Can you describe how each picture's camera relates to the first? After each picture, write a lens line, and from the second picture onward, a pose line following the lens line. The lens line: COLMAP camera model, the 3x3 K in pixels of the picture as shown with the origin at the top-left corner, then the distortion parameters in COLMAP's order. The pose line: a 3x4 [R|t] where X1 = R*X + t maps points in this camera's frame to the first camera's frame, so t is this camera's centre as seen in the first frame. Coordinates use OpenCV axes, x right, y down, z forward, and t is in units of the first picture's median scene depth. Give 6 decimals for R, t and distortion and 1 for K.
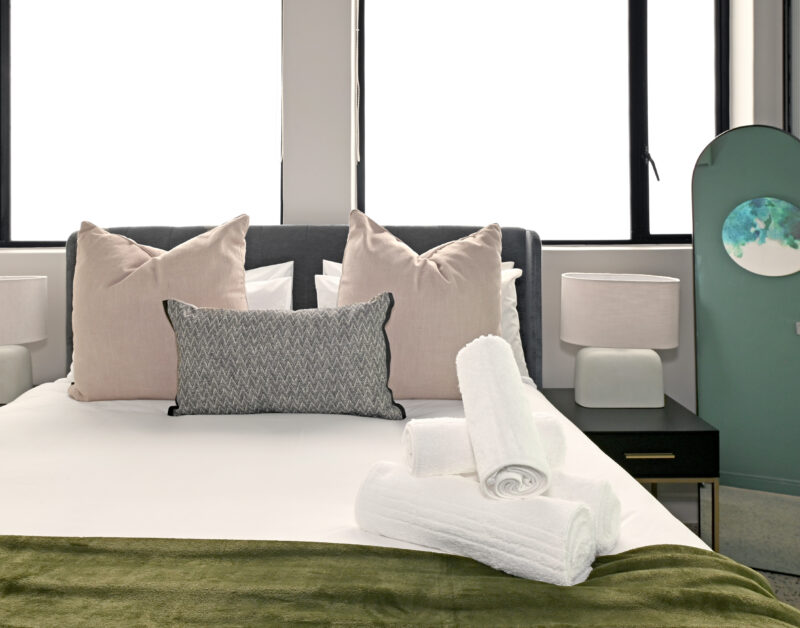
lens RADIAL K [[643.5, 0, 387.3], [0, 643.5, 205.2], [0, 0, 1]] dist [-0.016695, 0.028511]
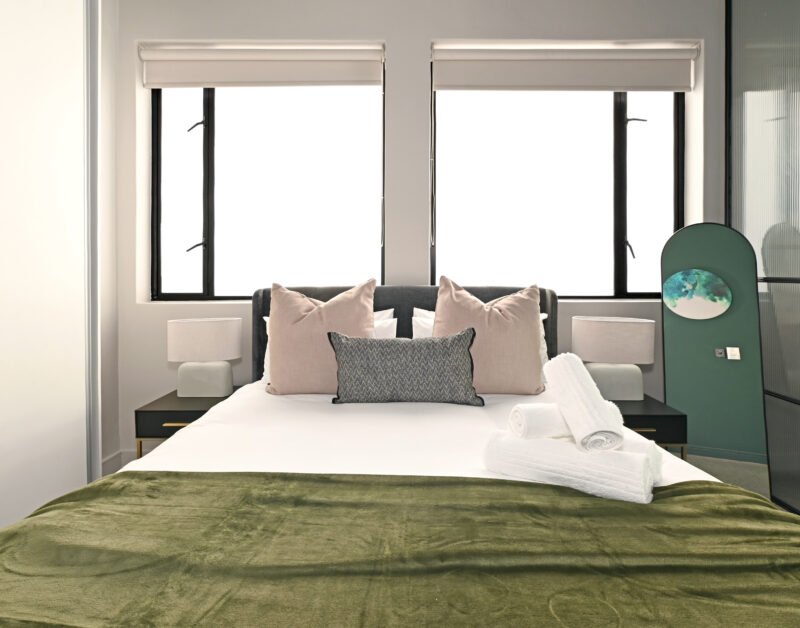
lens RADIAL K [[407.5, 0, 436.5], [0, 407.5, 294.2], [0, 0, 1]] dist [0.028826, 0.000907]
pose [[0.999985, 0.003001, -0.004616, -0.079256], [-0.002769, 0.998764, 0.049626, 0.001945], [0.004760, -0.049612, 0.998757, -0.010662]]
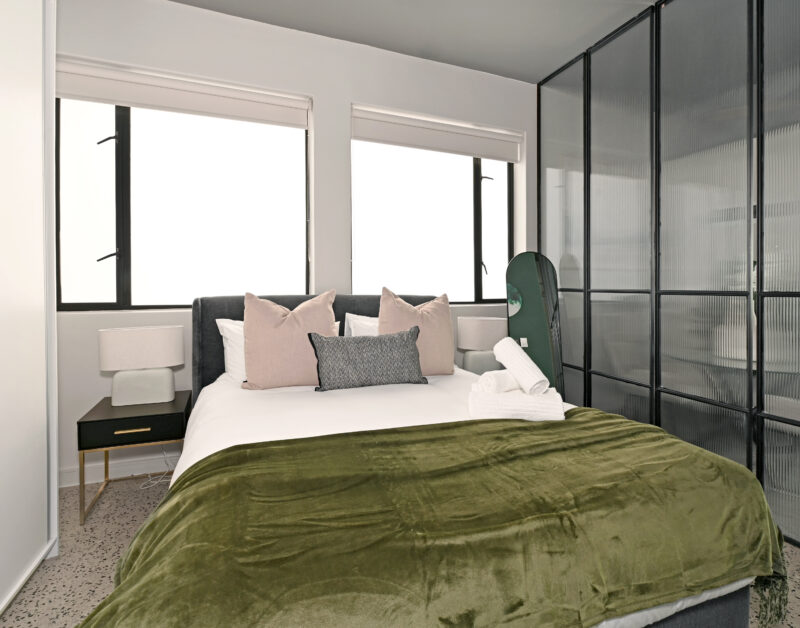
lens RADIAL K [[380.9, 0, 358.4], [0, 380.9, 288.5], [0, 0, 1]] dist [-0.009100, -0.002499]
pose [[0.950413, 0.003621, 0.310970, -0.599213], [-0.009184, 0.999823, 0.016427, -0.010275], [-0.310856, -0.018468, 0.950278, -0.155484]]
